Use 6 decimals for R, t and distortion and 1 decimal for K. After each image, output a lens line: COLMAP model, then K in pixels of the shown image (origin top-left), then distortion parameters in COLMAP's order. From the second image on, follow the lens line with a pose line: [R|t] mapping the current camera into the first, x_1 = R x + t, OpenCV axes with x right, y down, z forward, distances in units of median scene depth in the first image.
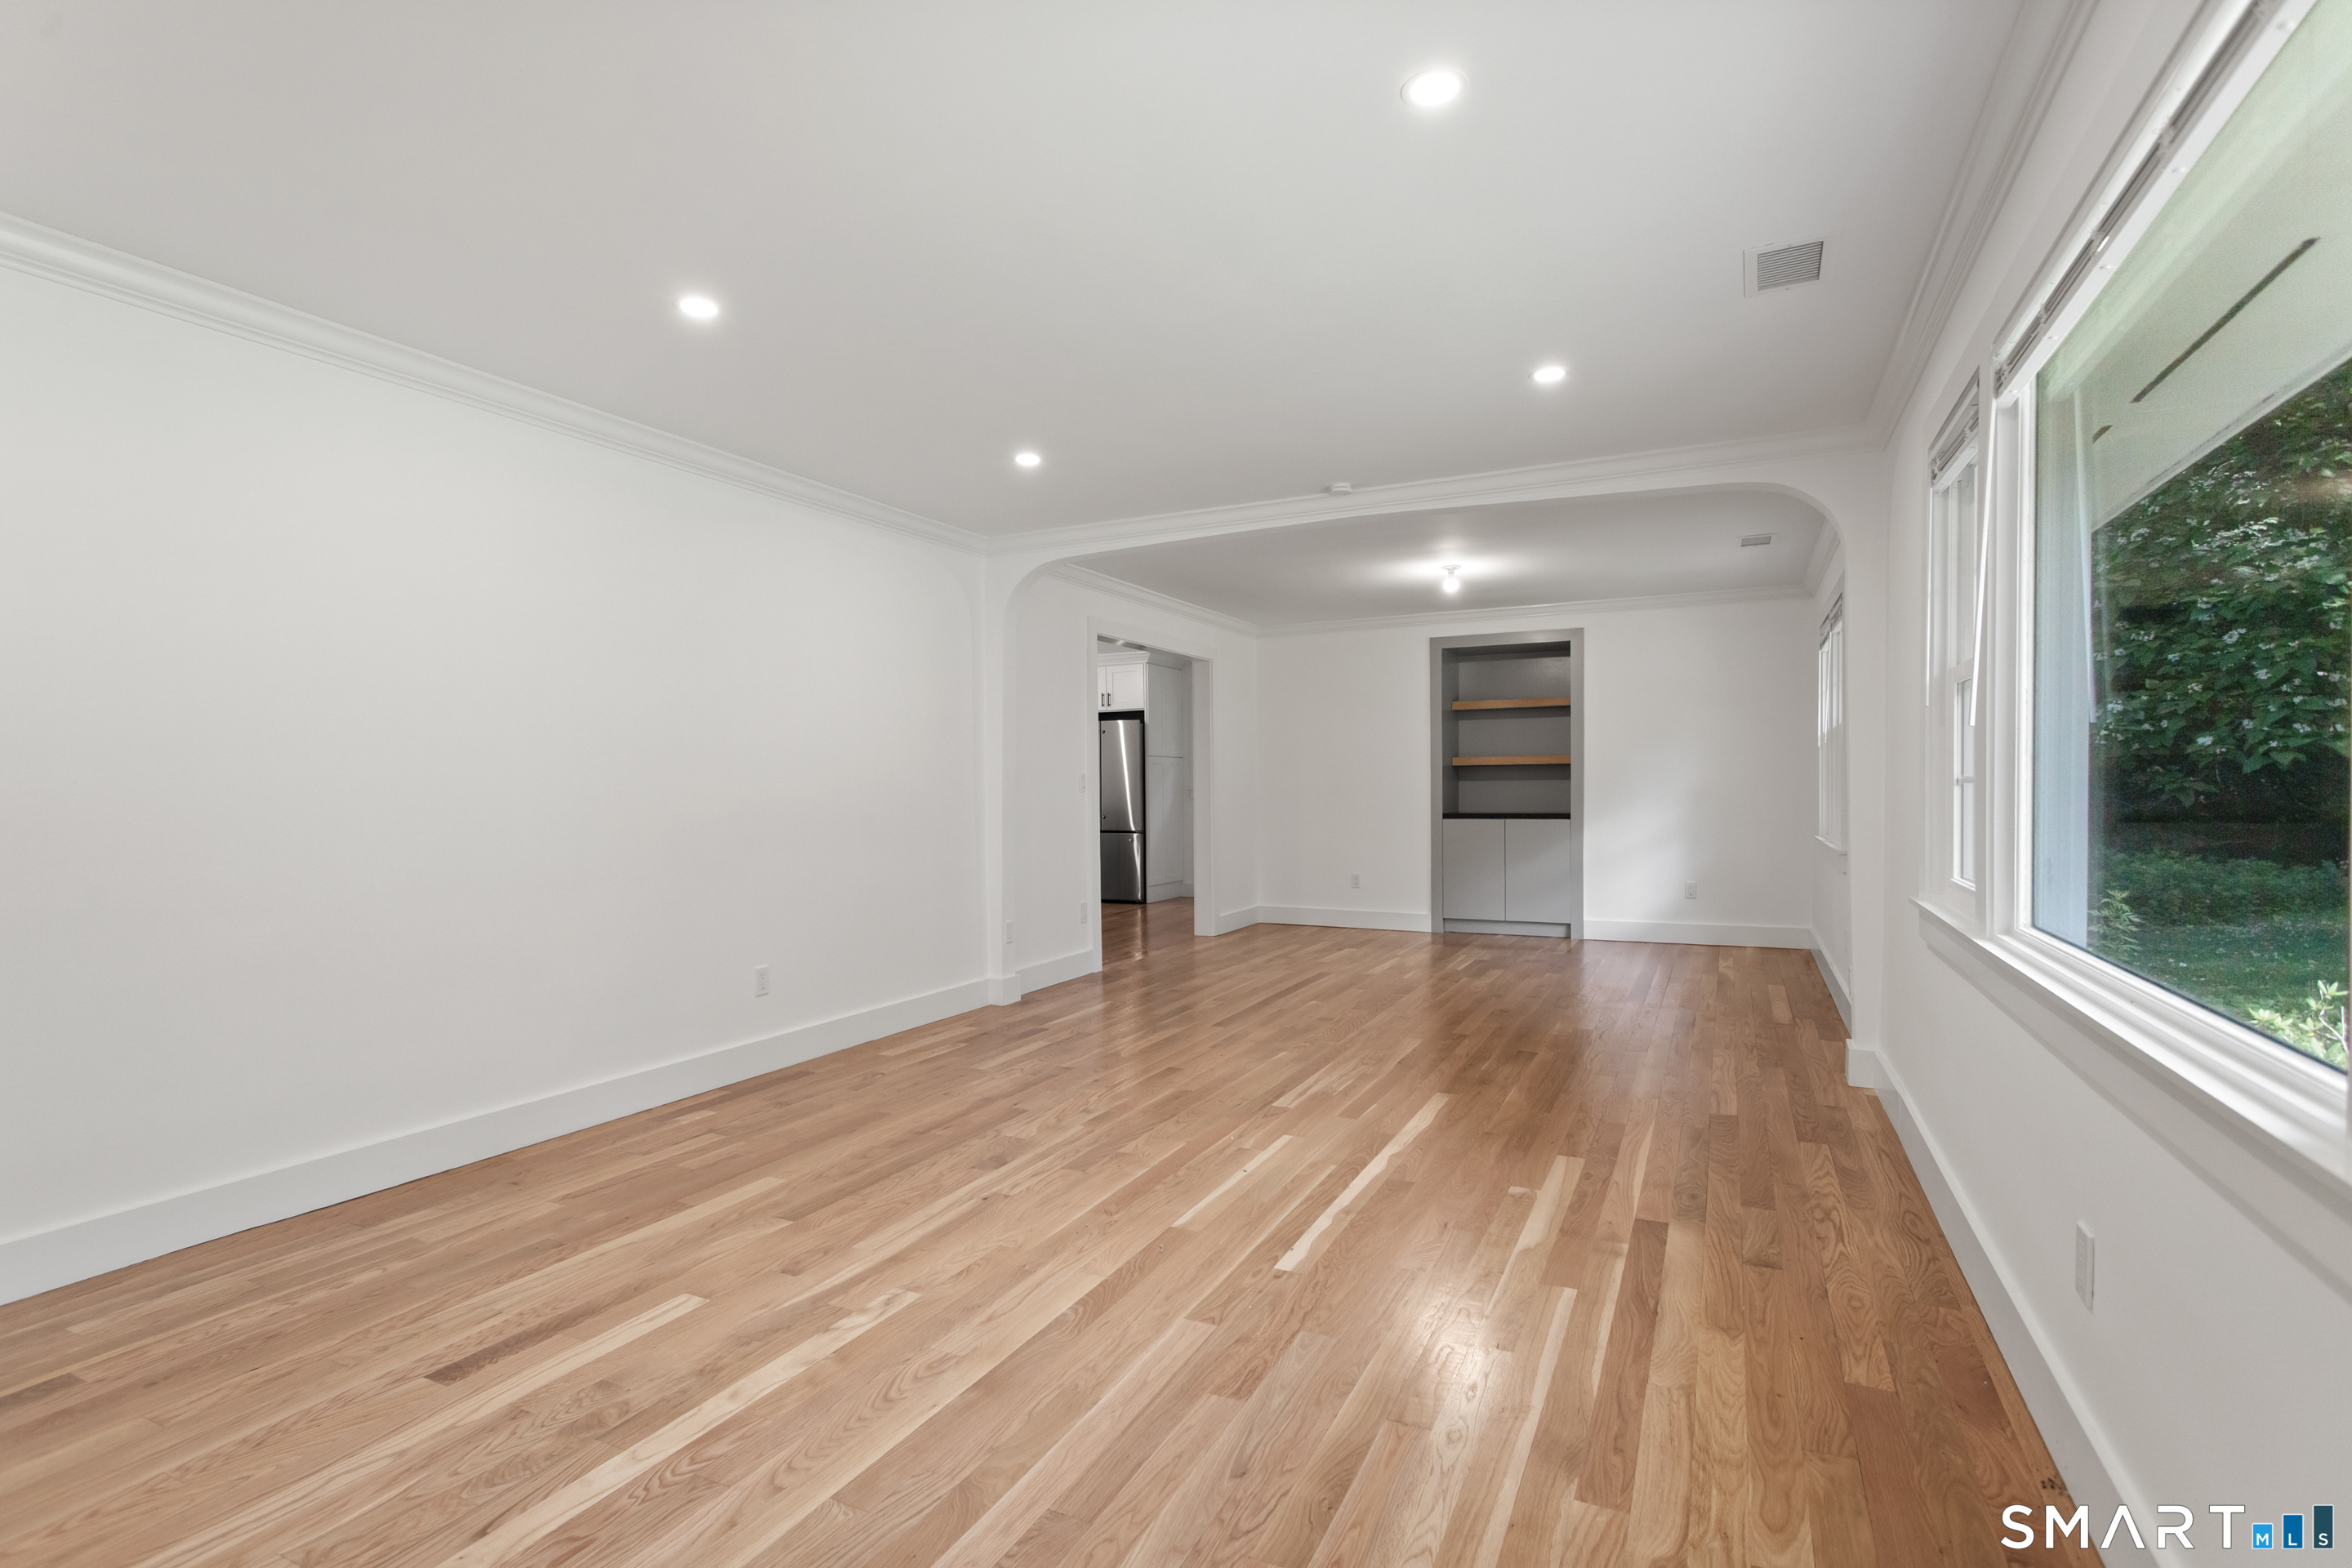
lens RADIAL K [[1119.3, 0, 1172.5], [0, 1119.3, 795.0], [0, 0, 1]] dist [-0.001162, 0.001784]
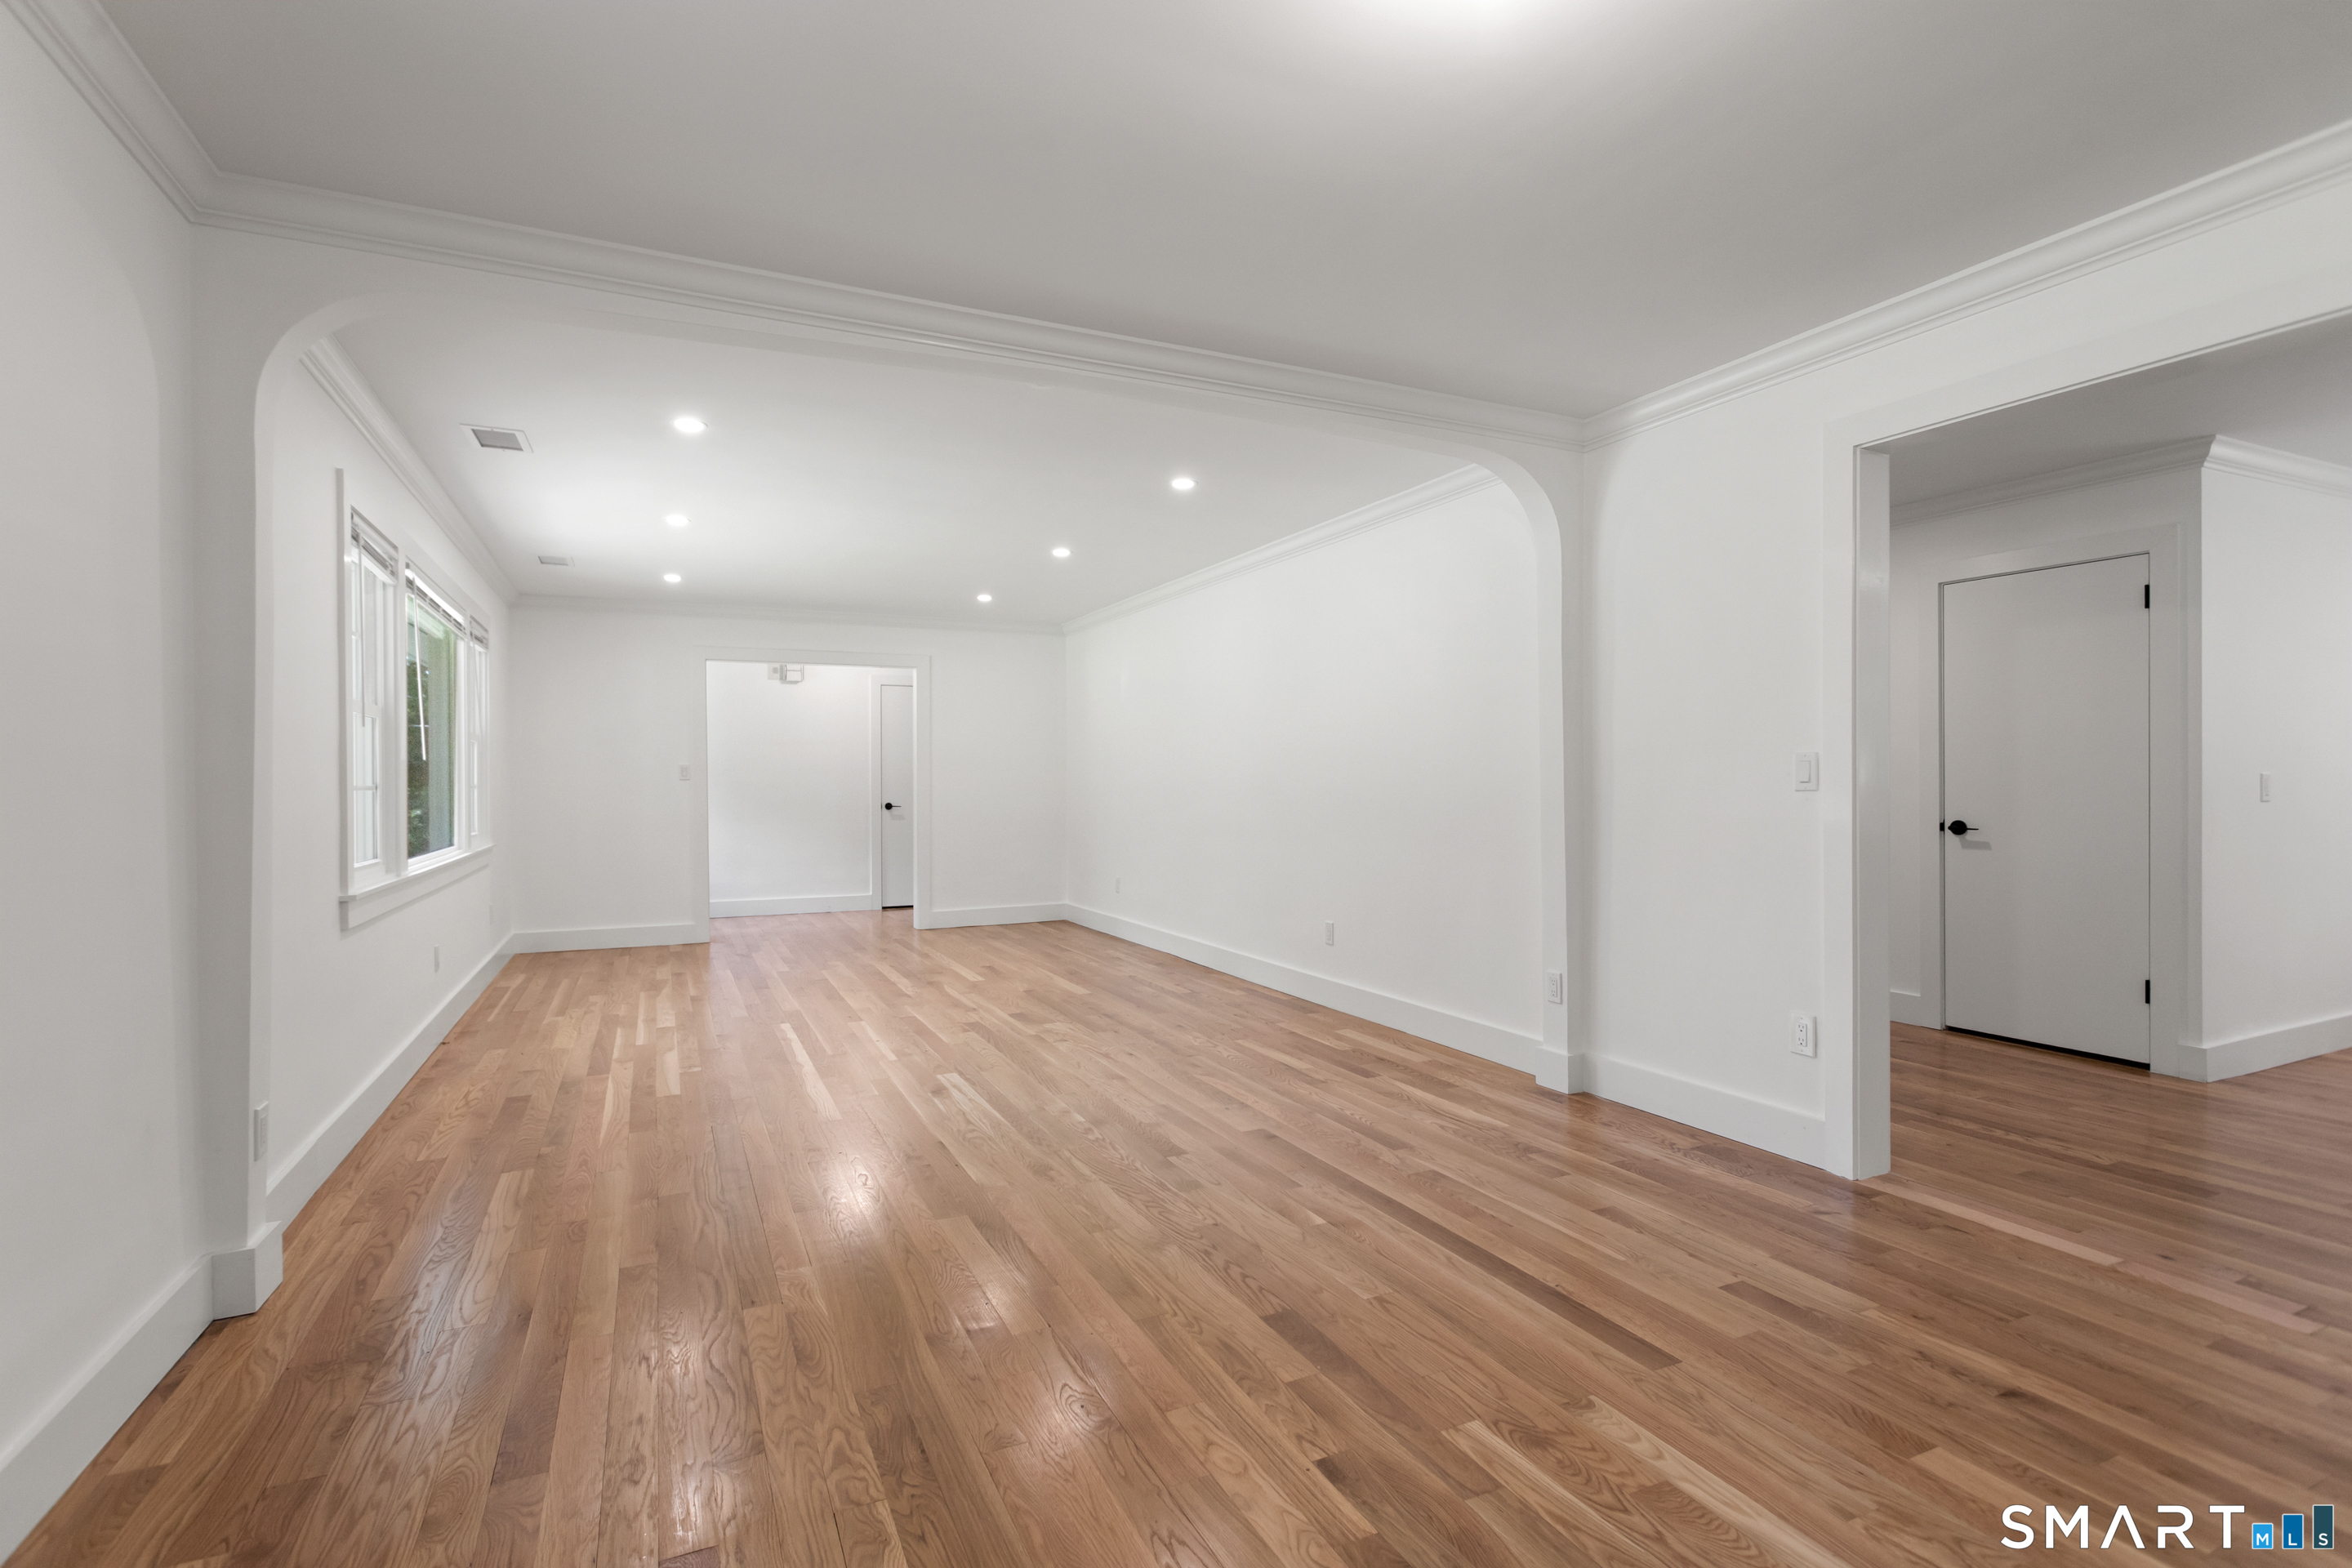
lens RADIAL K [[1119.3, 0, 1174.8], [0, 1119.3, 776.0], [0, 0, 1]] dist [-0.001162, 0.001784]
pose [[-0.626762, 0.009205, -0.779156, 0.907955], [0.005453, 0.999958, 0.007428, -0.026578], [0.779191, 0.000407, -0.626786, 2.081338]]
